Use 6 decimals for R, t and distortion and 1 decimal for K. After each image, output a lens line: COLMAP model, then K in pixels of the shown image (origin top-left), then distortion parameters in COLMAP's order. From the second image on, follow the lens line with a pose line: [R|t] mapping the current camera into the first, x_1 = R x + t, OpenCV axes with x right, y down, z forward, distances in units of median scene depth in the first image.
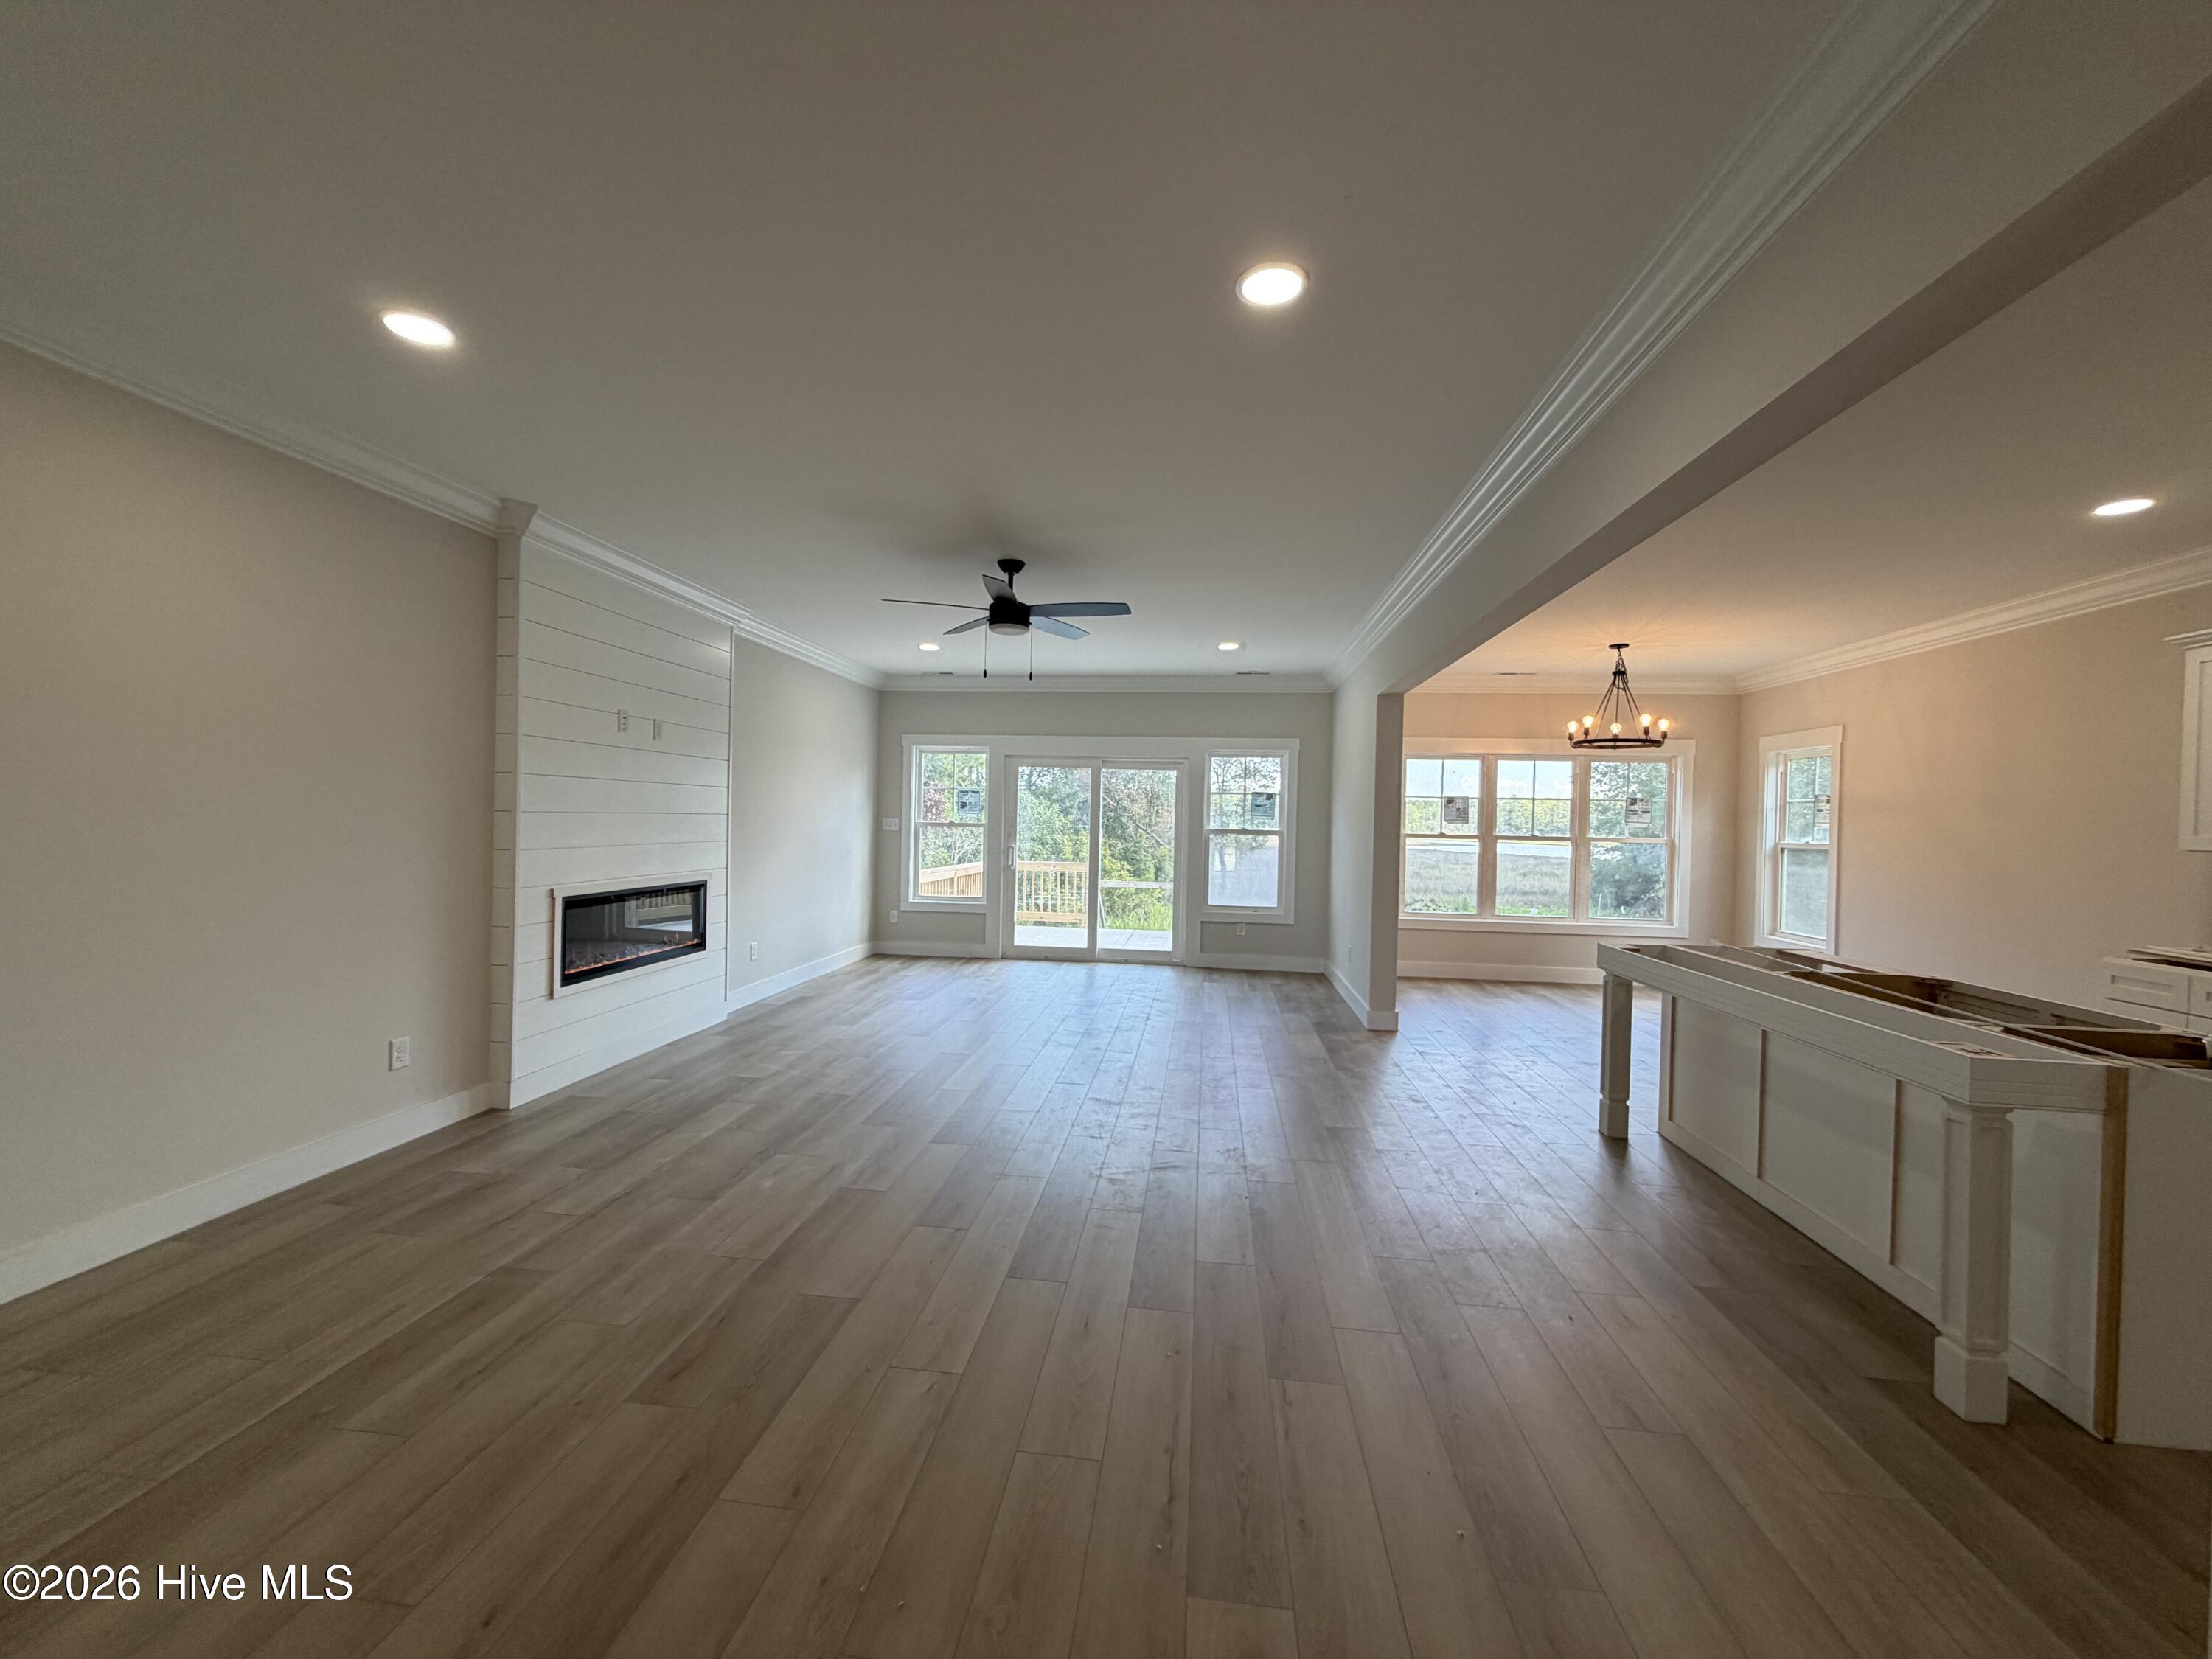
lens RADIAL K [[886.8, 0, 1099.5], [0, 886.8, 824.4], [0, 0, 1]] dist [0.002659, 0.000360]
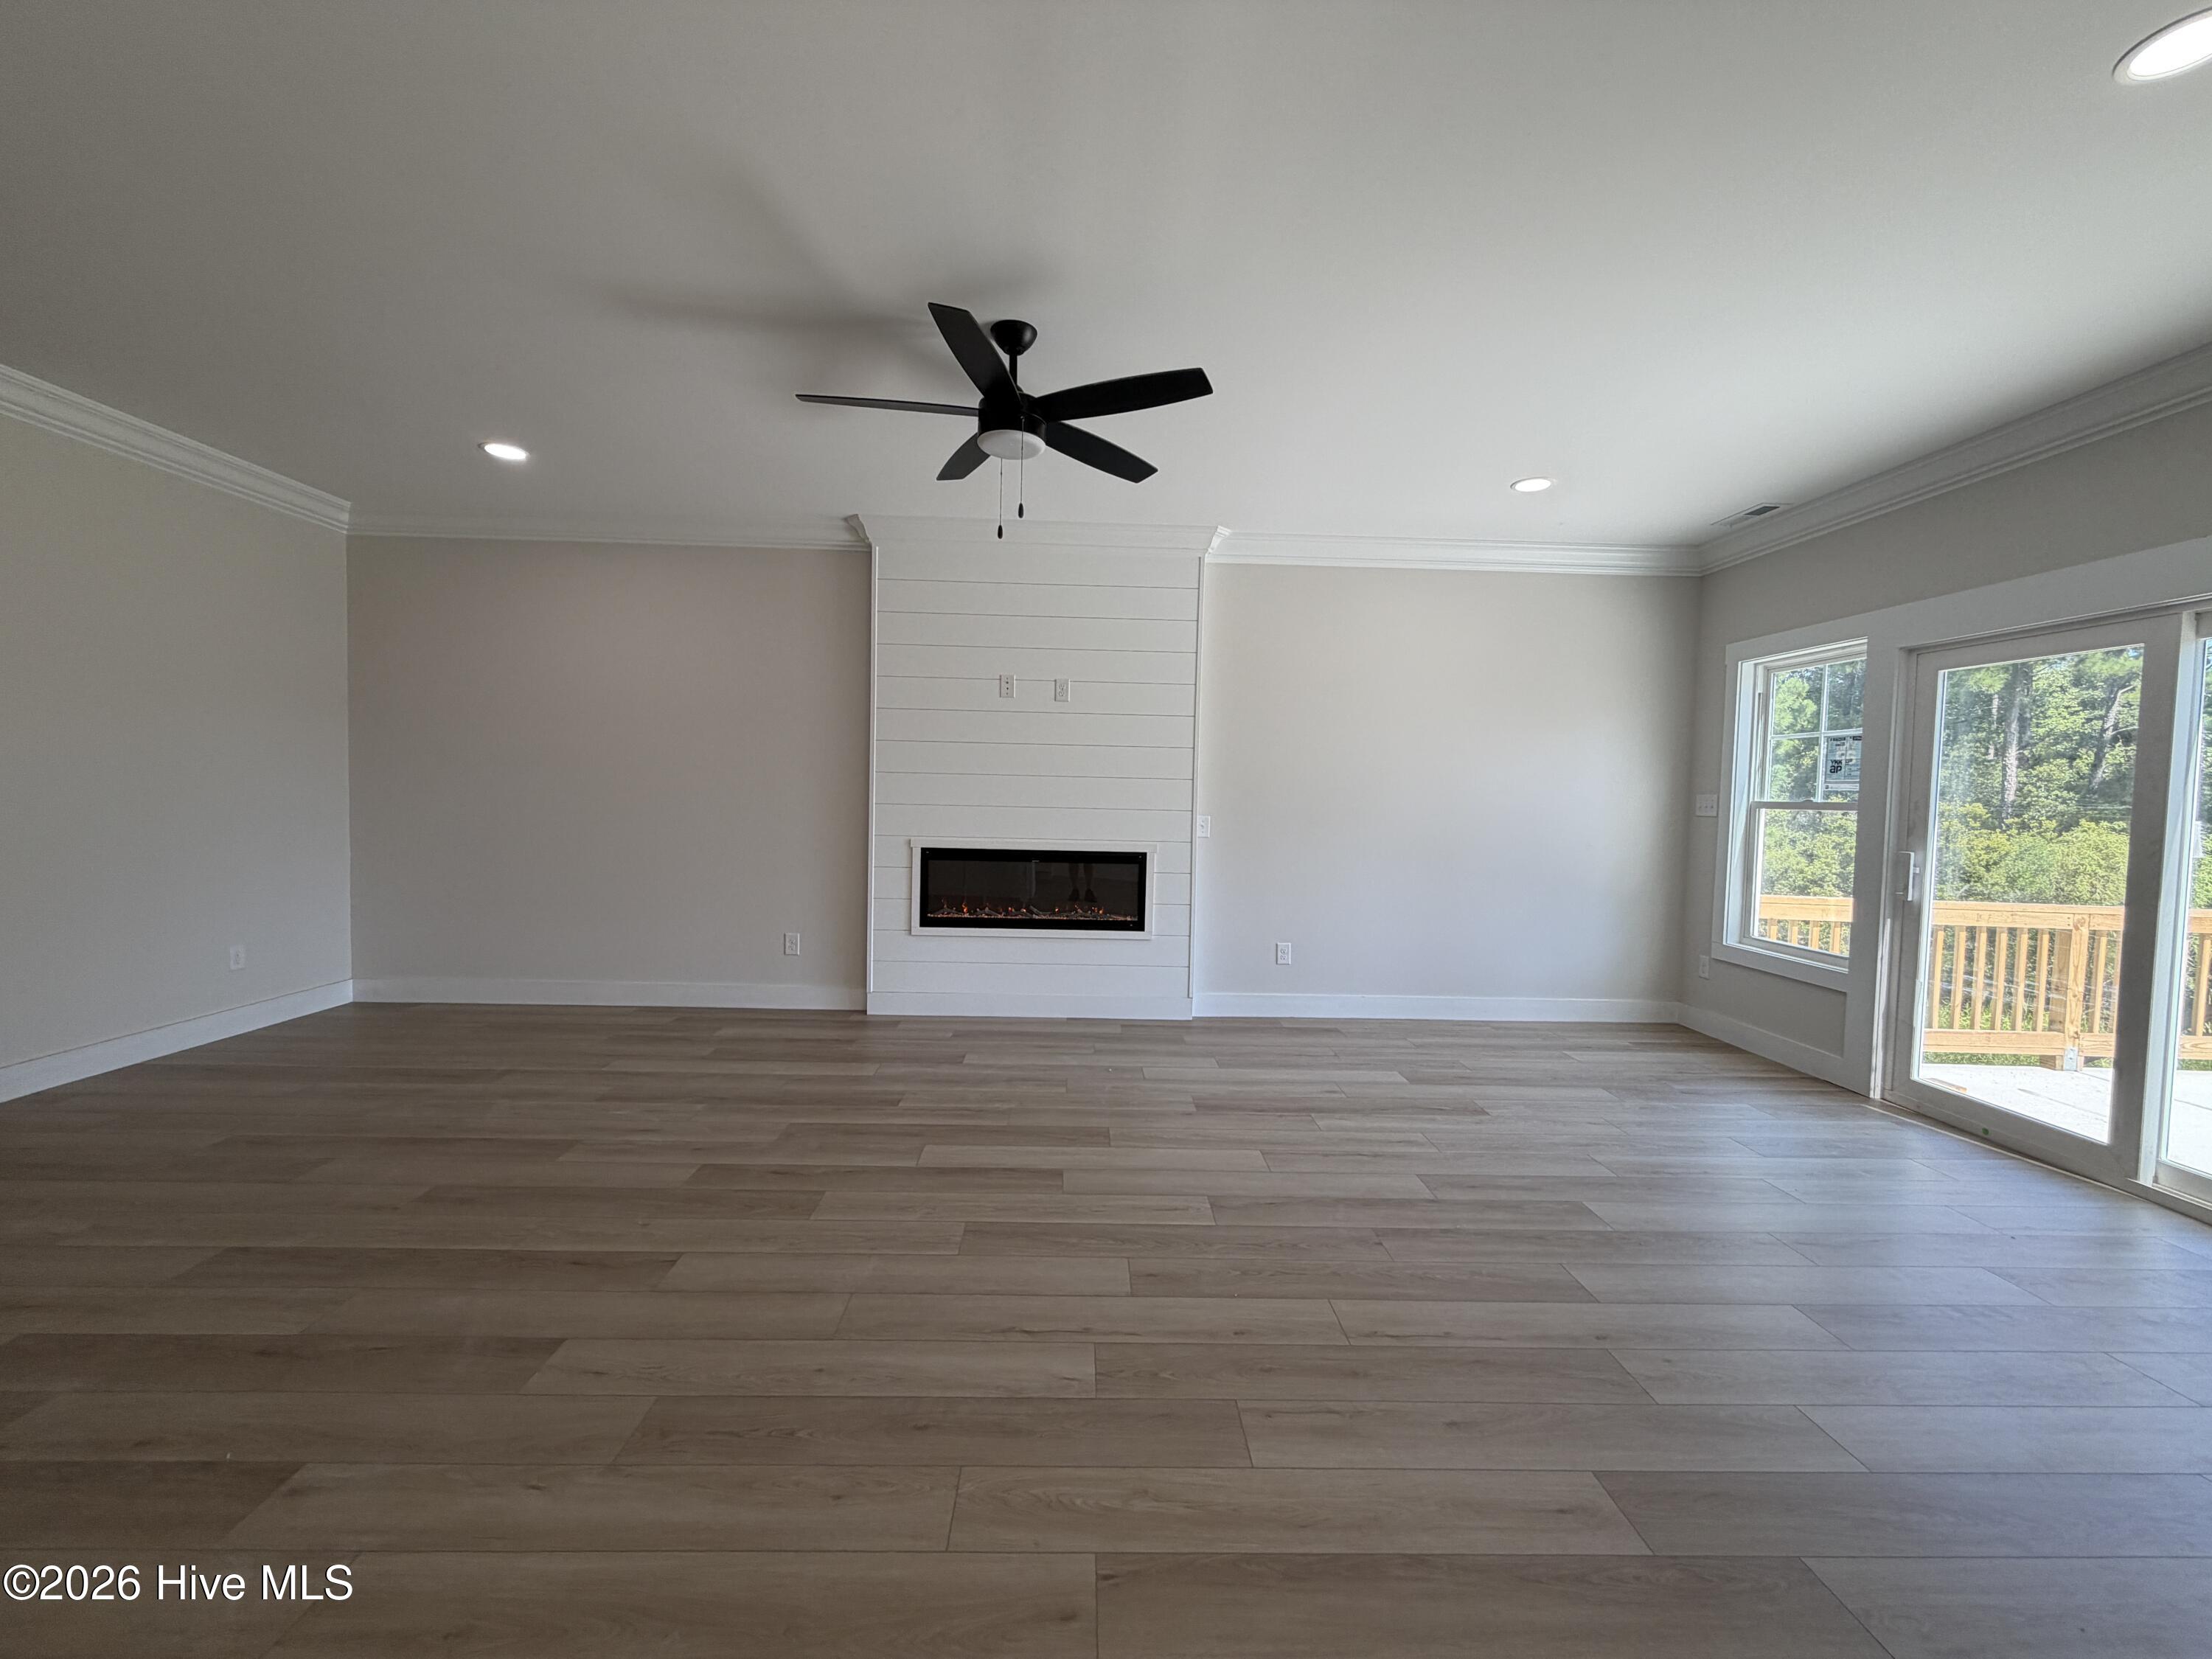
lens RADIAL K [[886.8, 0, 1104.4], [0, 886.8, 833.1], [0, 0, 1]] dist [0.002659, 0.000360]
pose [[0.142338, 0.030407, -0.989351, 0.594758], [-0.026595, 0.999285, 0.026886, 0.027452], [0.989461, 0.022485, 0.143045, 1.143730]]
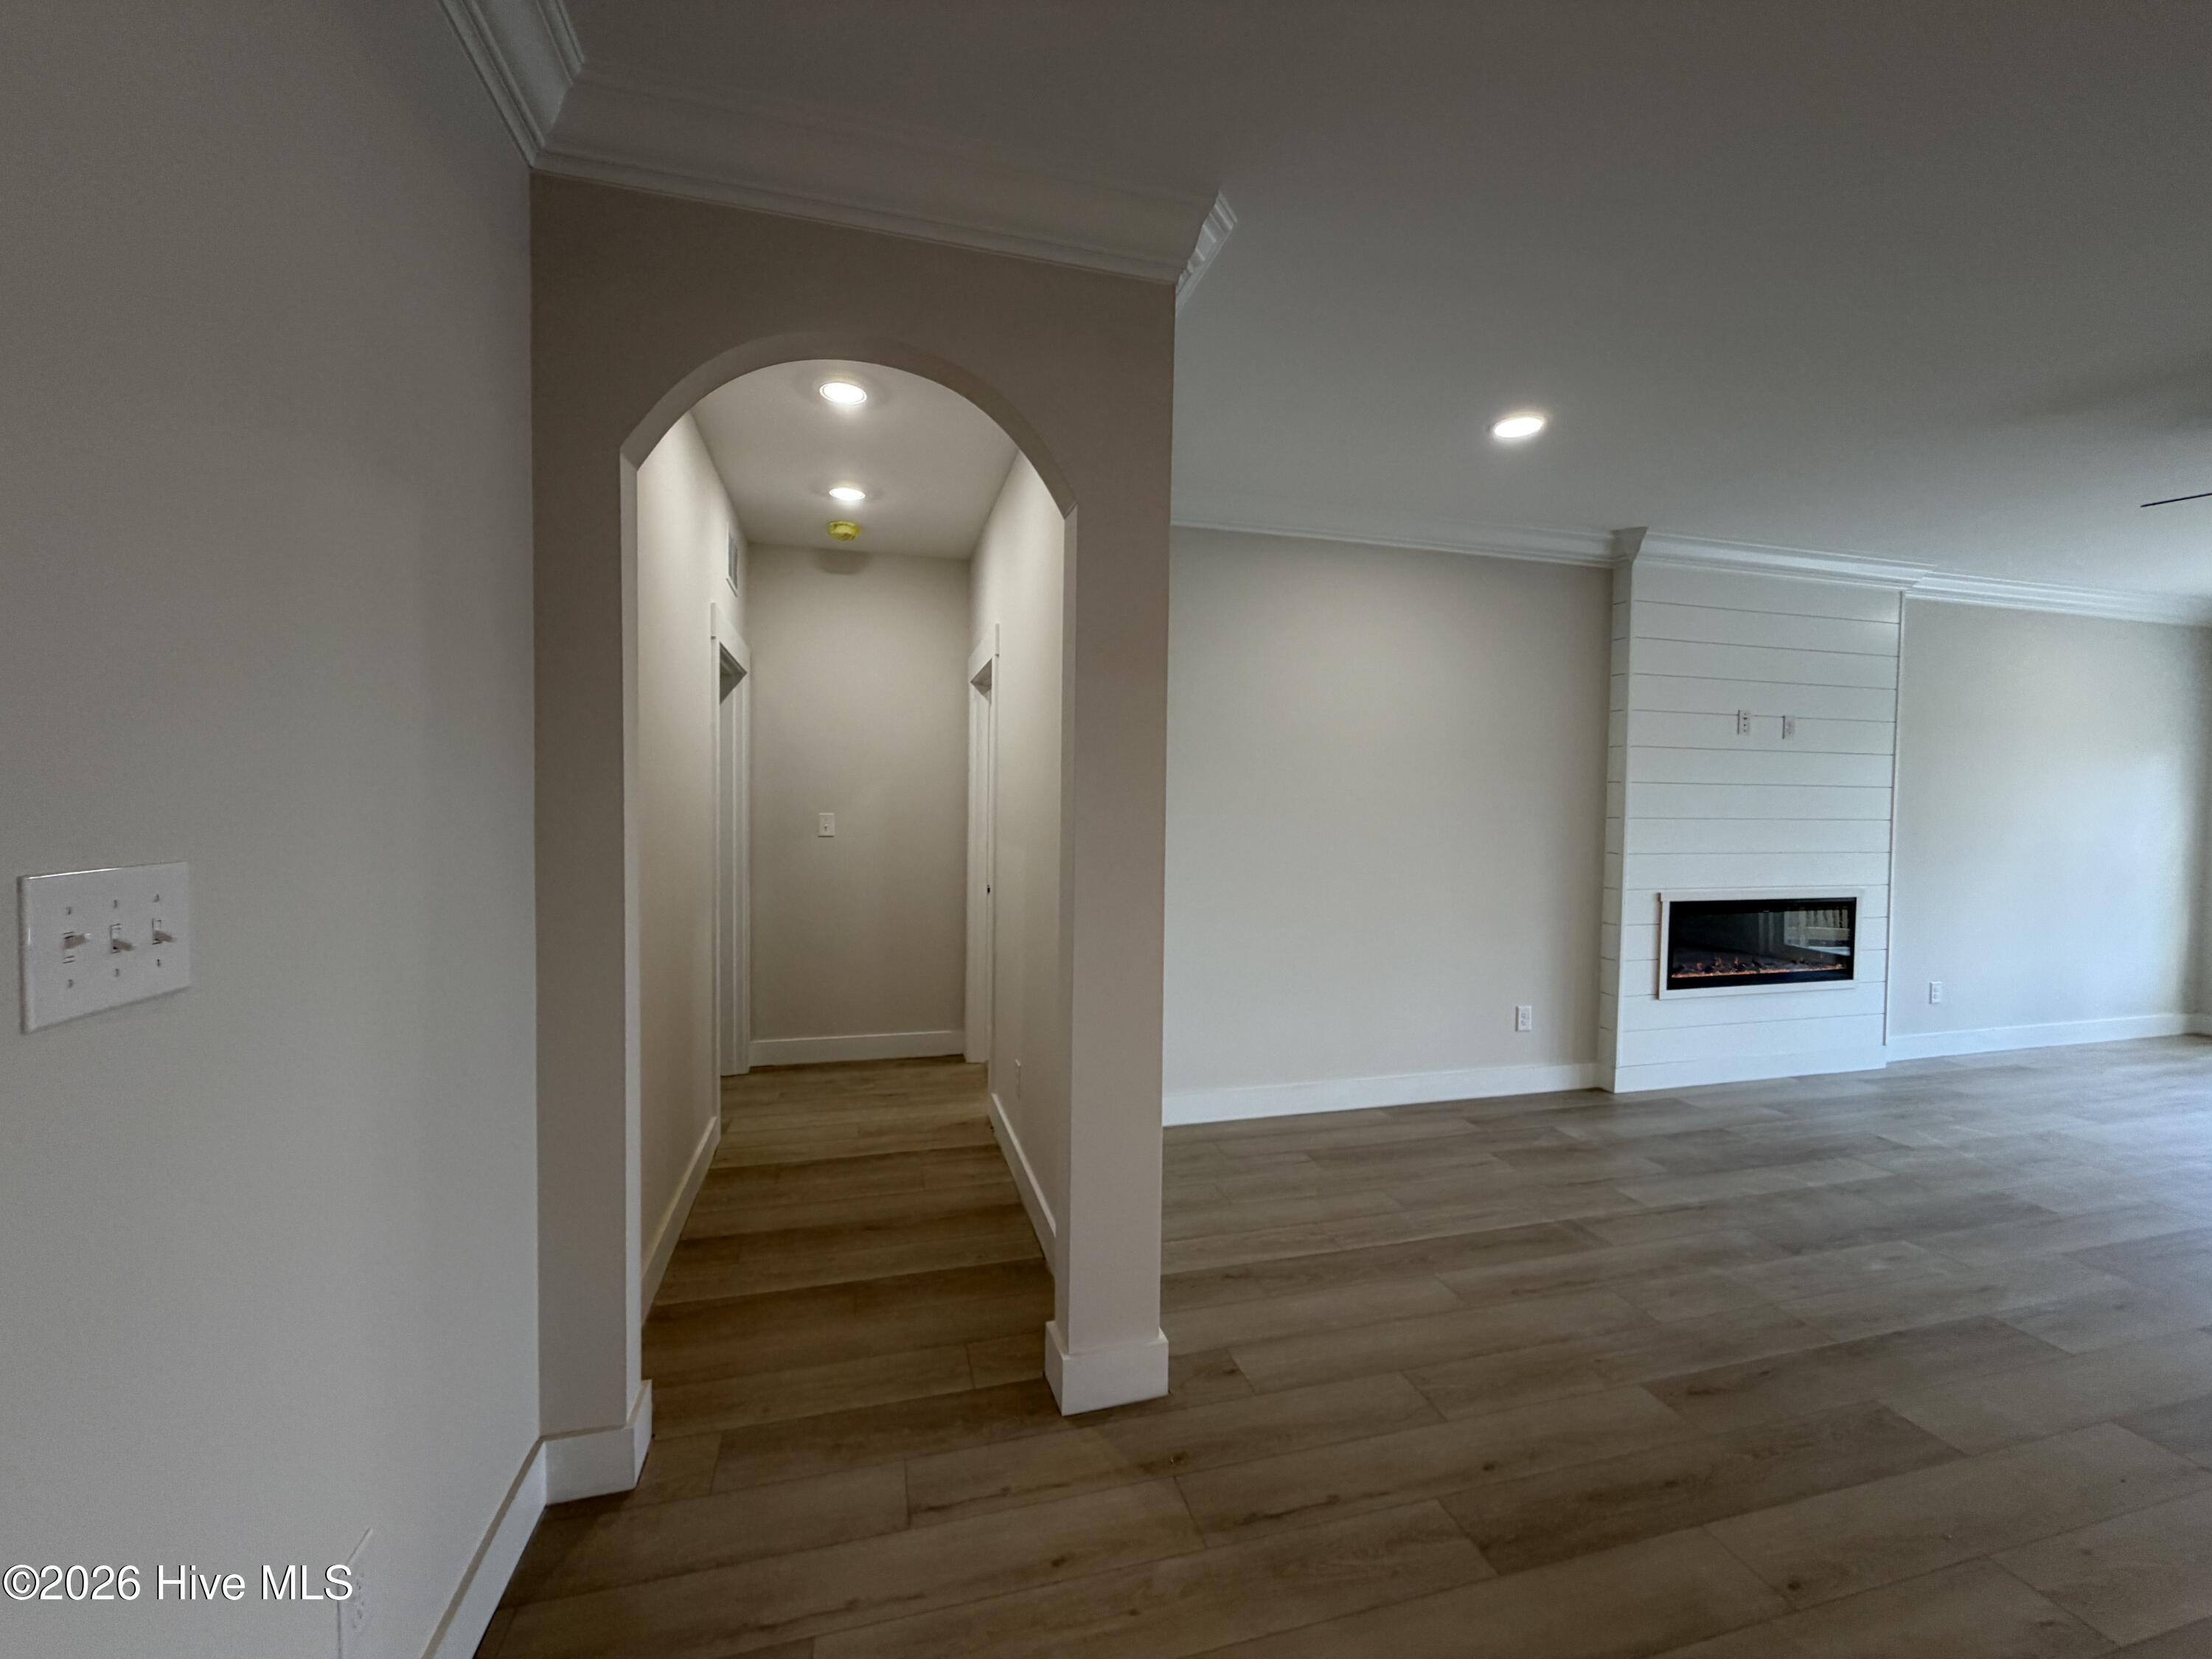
lens RADIAL K [[886.8, 0, 1096.1], [0, 886.8, 830.1], [0, 0, 1]] dist [0.002659, 0.000360]
pose [[0.378303, 0.014980, -0.925561, 0.096175], [-0.009913, 0.999877, 0.012131, -0.007160], [0.925629, 0.004586, 0.378405, 0.001361]]
